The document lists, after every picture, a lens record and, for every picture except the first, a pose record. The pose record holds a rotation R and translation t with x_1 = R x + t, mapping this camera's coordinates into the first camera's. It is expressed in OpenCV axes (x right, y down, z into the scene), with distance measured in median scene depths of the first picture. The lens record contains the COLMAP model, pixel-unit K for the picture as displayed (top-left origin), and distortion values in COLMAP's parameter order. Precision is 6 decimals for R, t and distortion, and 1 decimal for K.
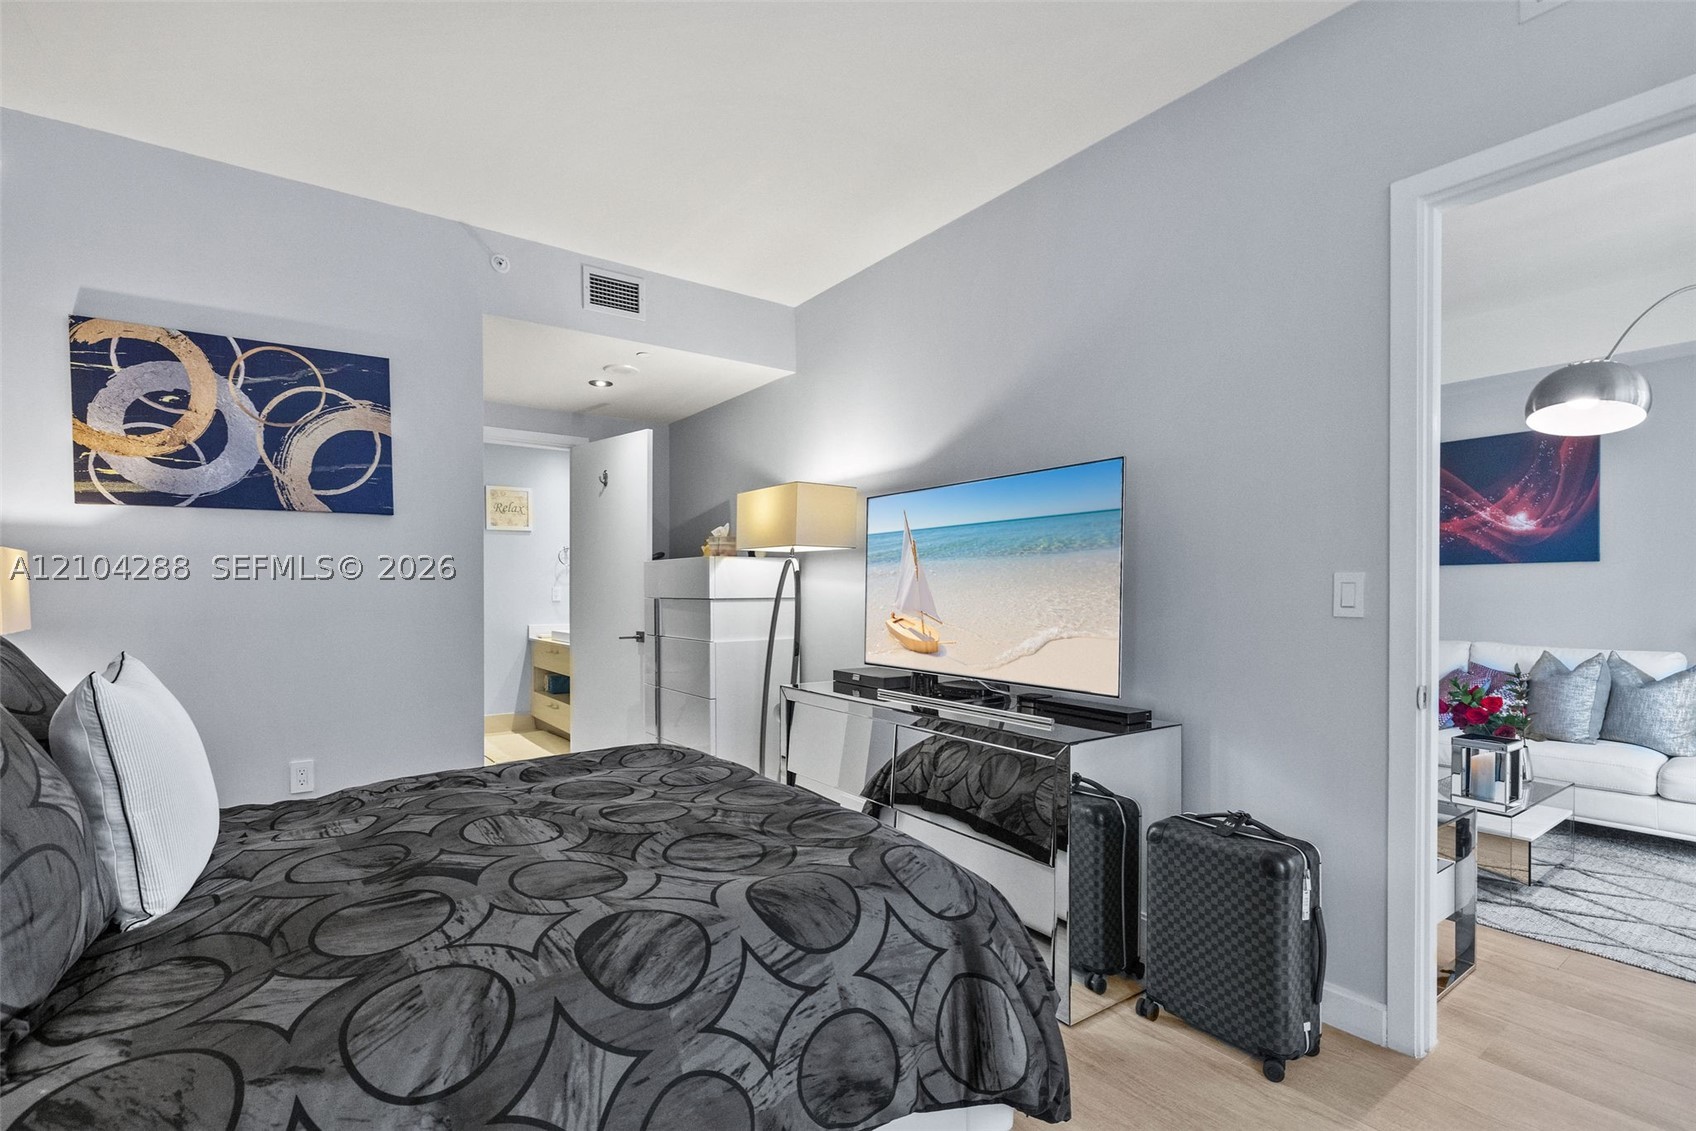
lens RADIAL K [[767.8, 0, 822.5], [0, 767.8, 595.2], [0, 0, 1]] dist [-0.000726, -0.000110]
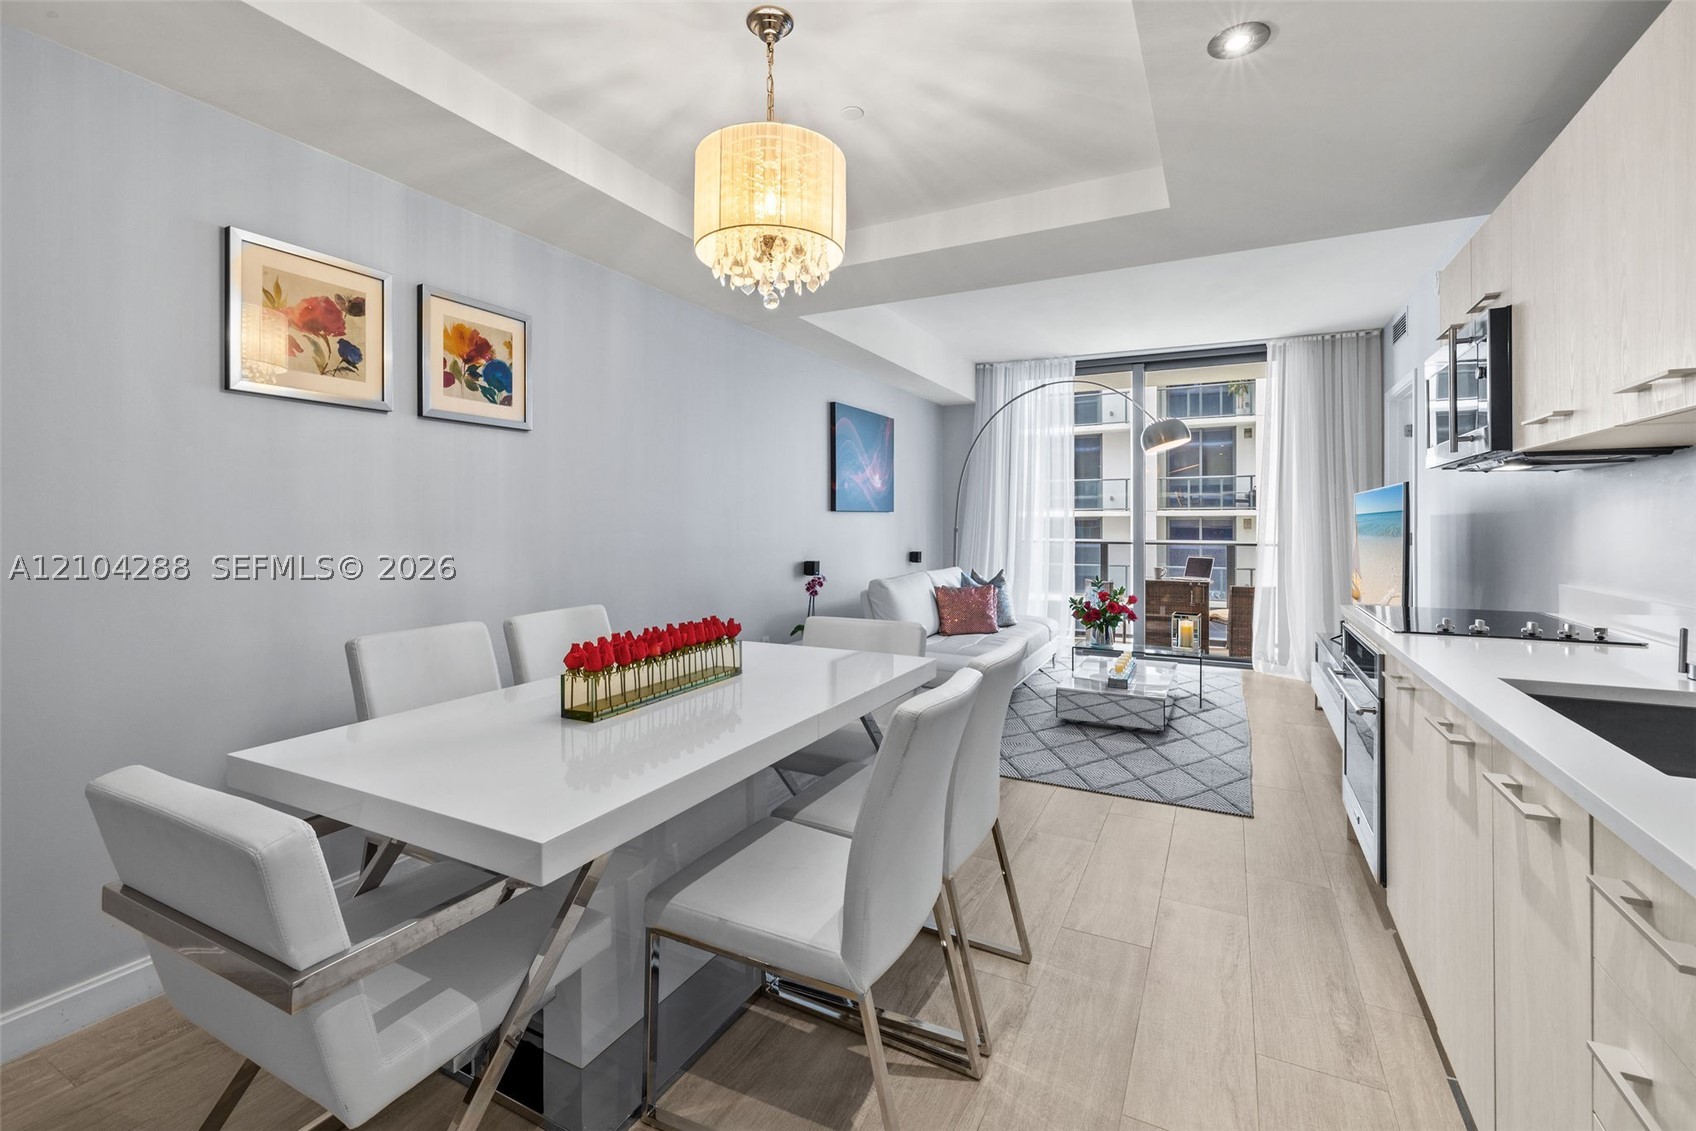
lens RADIAL K [[743.0, 0, 834.9], [0, 743.0, 522.4], [0, 0, 1]] dist [-0.000198, -0.000056]
pose [[-0.461517, 0.001372, 0.887130, -0.210241], [0.008570, 0.999959, 0.002912, -0.027995], [-0.887090, 0.008946, -0.461510, 1.706328]]
